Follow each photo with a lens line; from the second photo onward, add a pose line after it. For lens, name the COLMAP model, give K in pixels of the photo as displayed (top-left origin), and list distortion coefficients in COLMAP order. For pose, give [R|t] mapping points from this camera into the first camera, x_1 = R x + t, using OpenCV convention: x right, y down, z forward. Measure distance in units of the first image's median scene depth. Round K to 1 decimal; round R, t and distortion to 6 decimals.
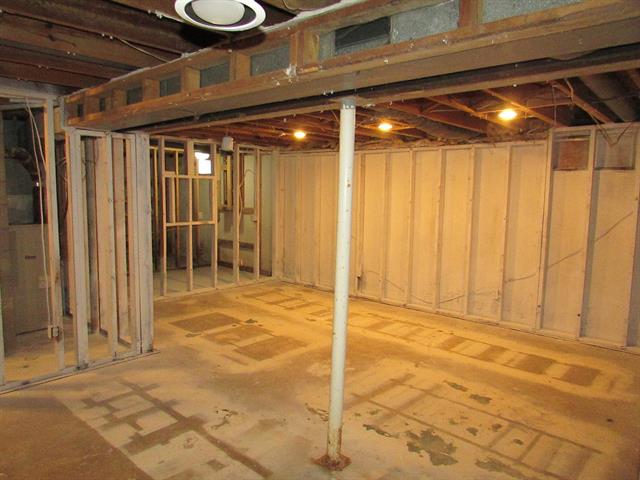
lens RADIAL K [[457.2, 0, 320.0], [0, 457.2, 240.0], [0, 0, 1]] dist [-0.044809, 0.029341]
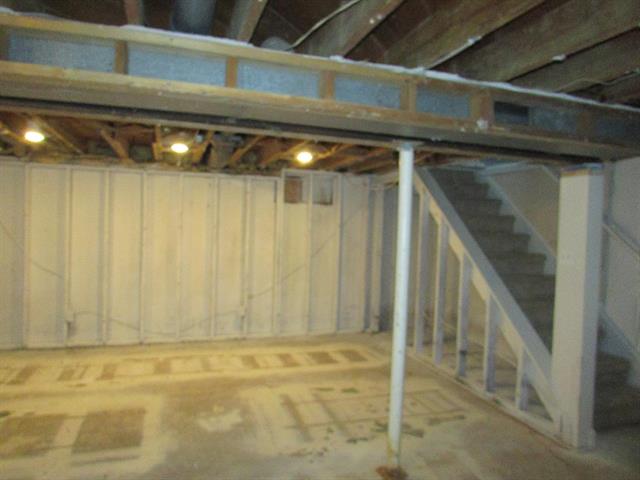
lens RADIAL K [[450.5, 0, 320.0], [0, 450.5, 240.0], [0, 0, 1]] dist [-0.035164, 0.002433]
pose [[0.499035, -0.026953, 0.866162, -0.458356], [0.069763, 0.997522, -0.009153, -0.030522], [-0.863769, 0.064993, 0.499679, 0.280984]]
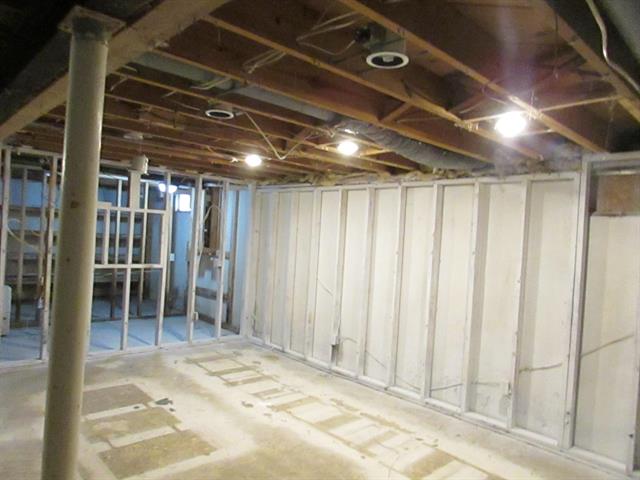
lens RADIAL K [[457.2, 0, 320.0], [0, 457.2, 240.0], [0, 0, 1]] dist [-0.044809, 0.029341]
pose [[0.995097, 0.042686, -0.089220, 0.154503], [-0.051514, 0.993742, -0.099108, -0.023809], [0.084431, 0.103218, 0.991069, 0.258621]]
